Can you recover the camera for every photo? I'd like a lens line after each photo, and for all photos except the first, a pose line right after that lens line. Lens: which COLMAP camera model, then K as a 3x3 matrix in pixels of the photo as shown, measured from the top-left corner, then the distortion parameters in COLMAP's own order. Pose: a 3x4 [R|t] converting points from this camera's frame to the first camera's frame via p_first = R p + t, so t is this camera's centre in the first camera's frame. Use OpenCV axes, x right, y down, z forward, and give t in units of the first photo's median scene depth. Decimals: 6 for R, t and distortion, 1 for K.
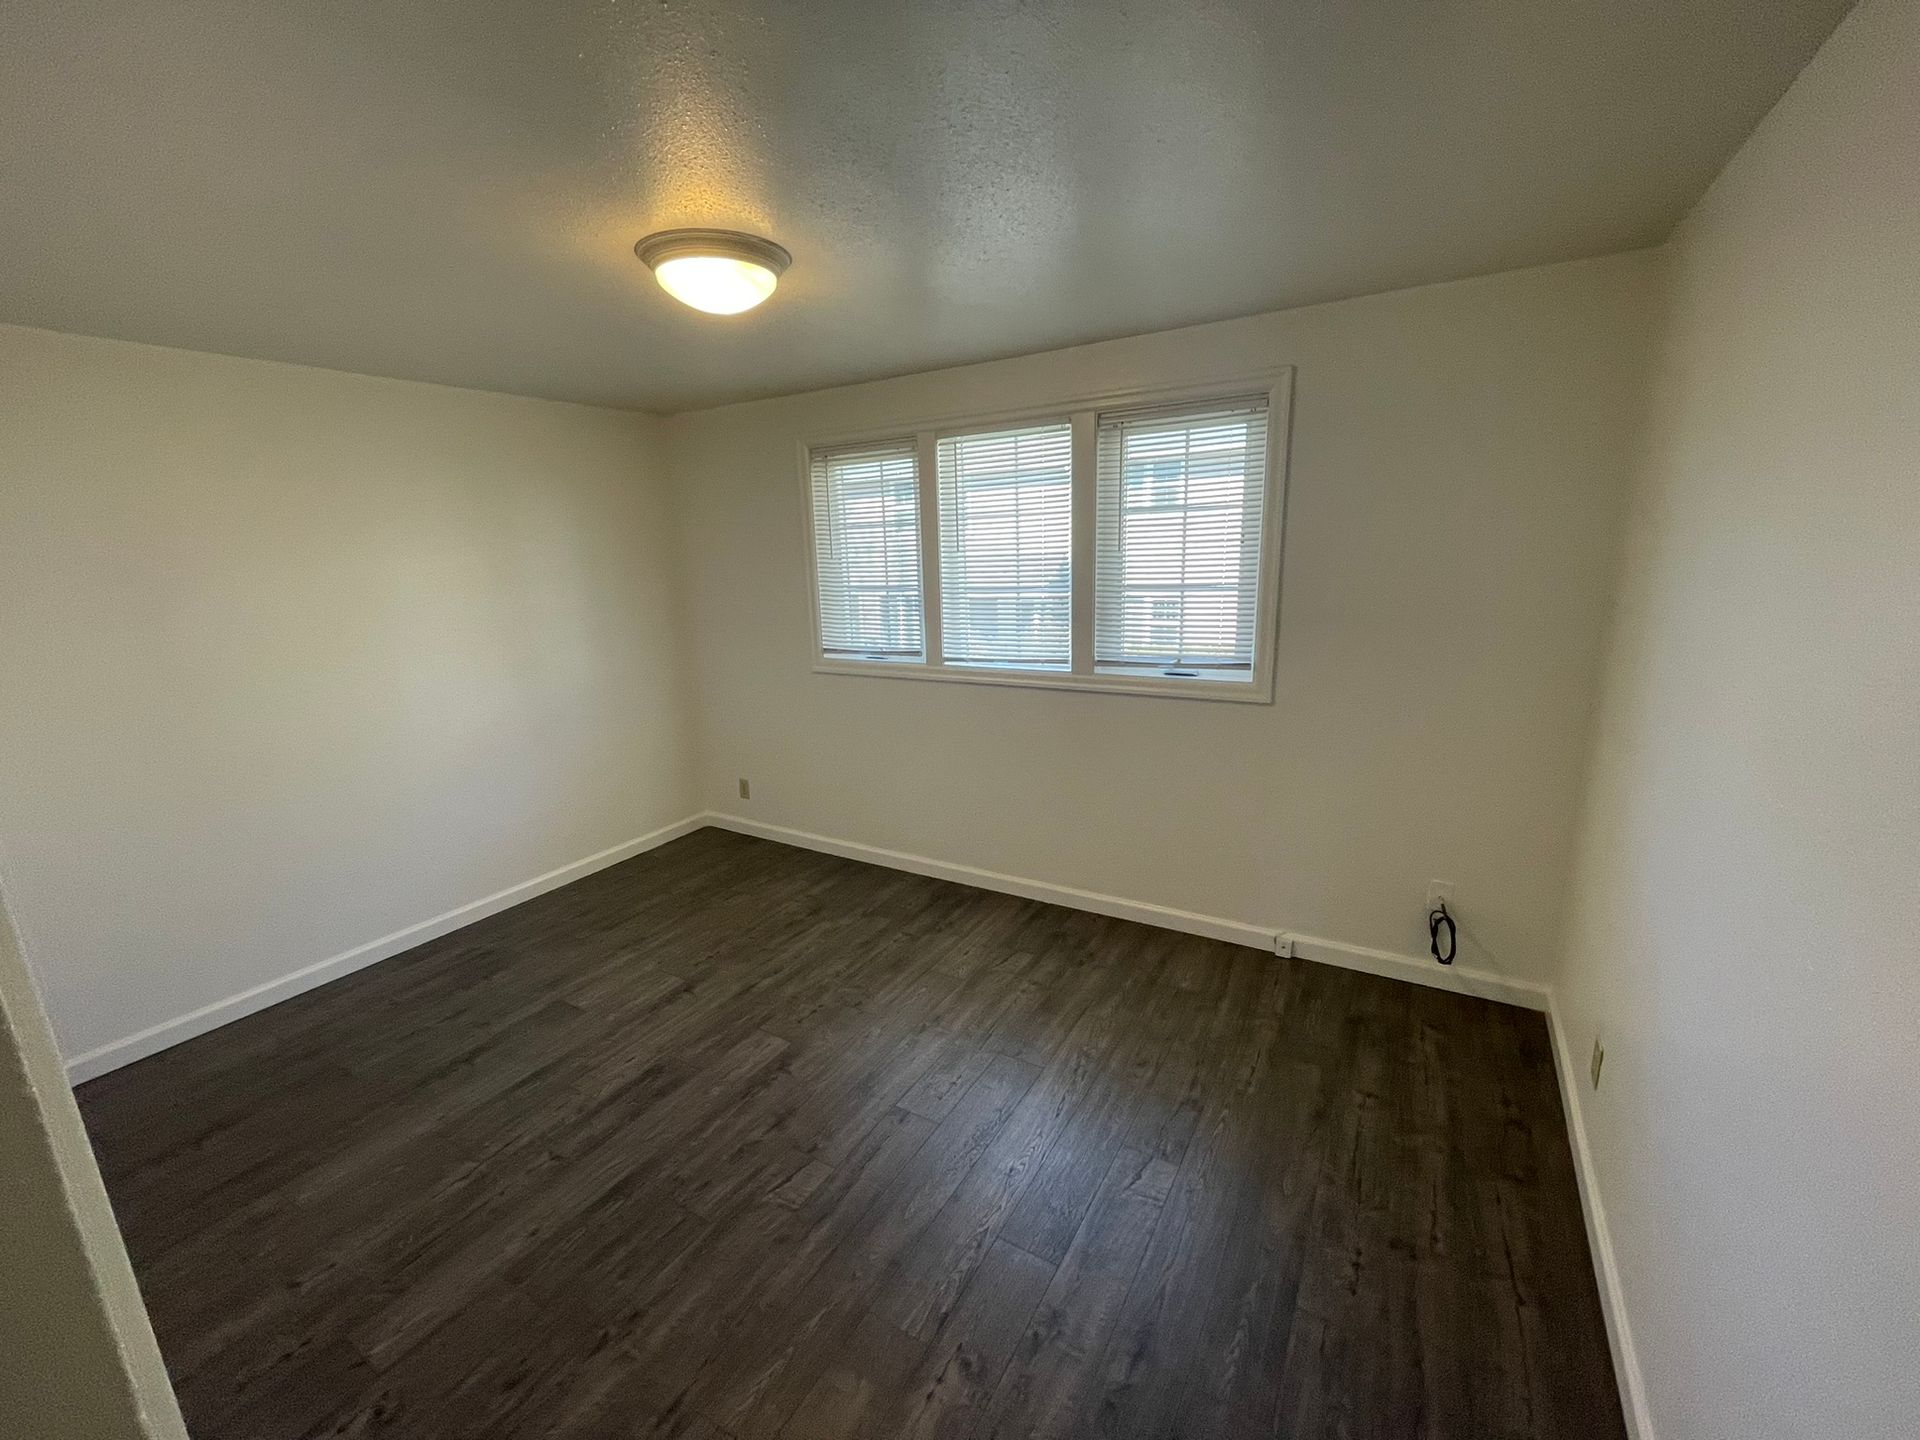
lens RADIAL K [[782.4, 0, 957.4], [0, 782.4, 720.6], [0, 0, 1]] dist [-0.006736, 0.001352]
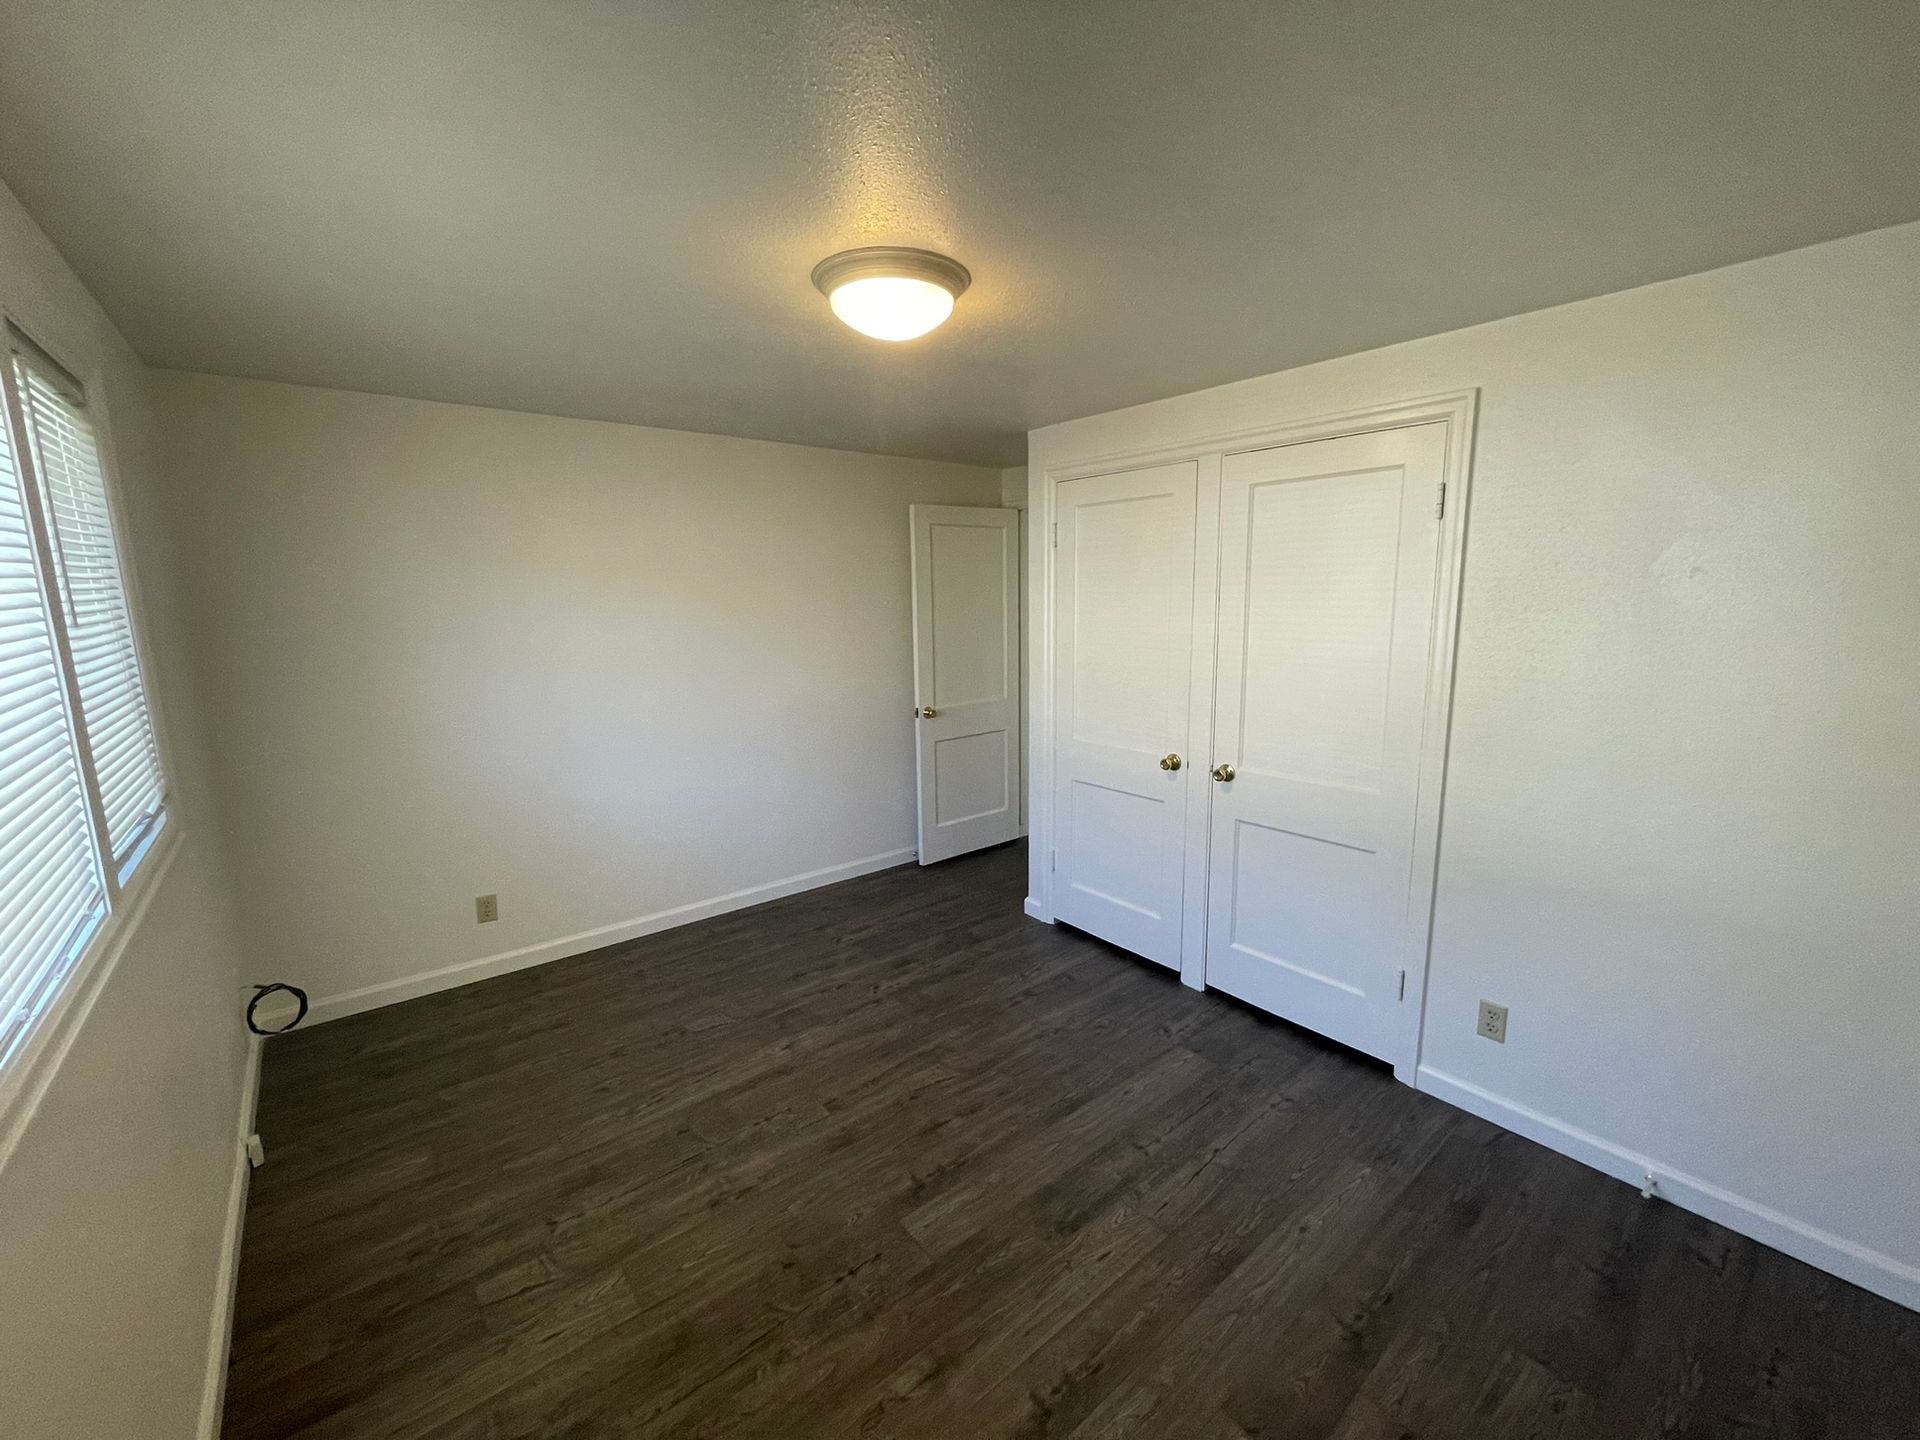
lens RADIAL K [[782.4, 0, 951.2], [0, 782.4, 715.1], [0, 0, 1]] dist [-0.006736, 0.001352]
pose [[-0.938798, -0.012663, 0.344236, -0.544168], [0.116699, 0.928538, 0.352419, -0.333977], [-0.324099, 0.371022, -0.870231, 1.536940]]
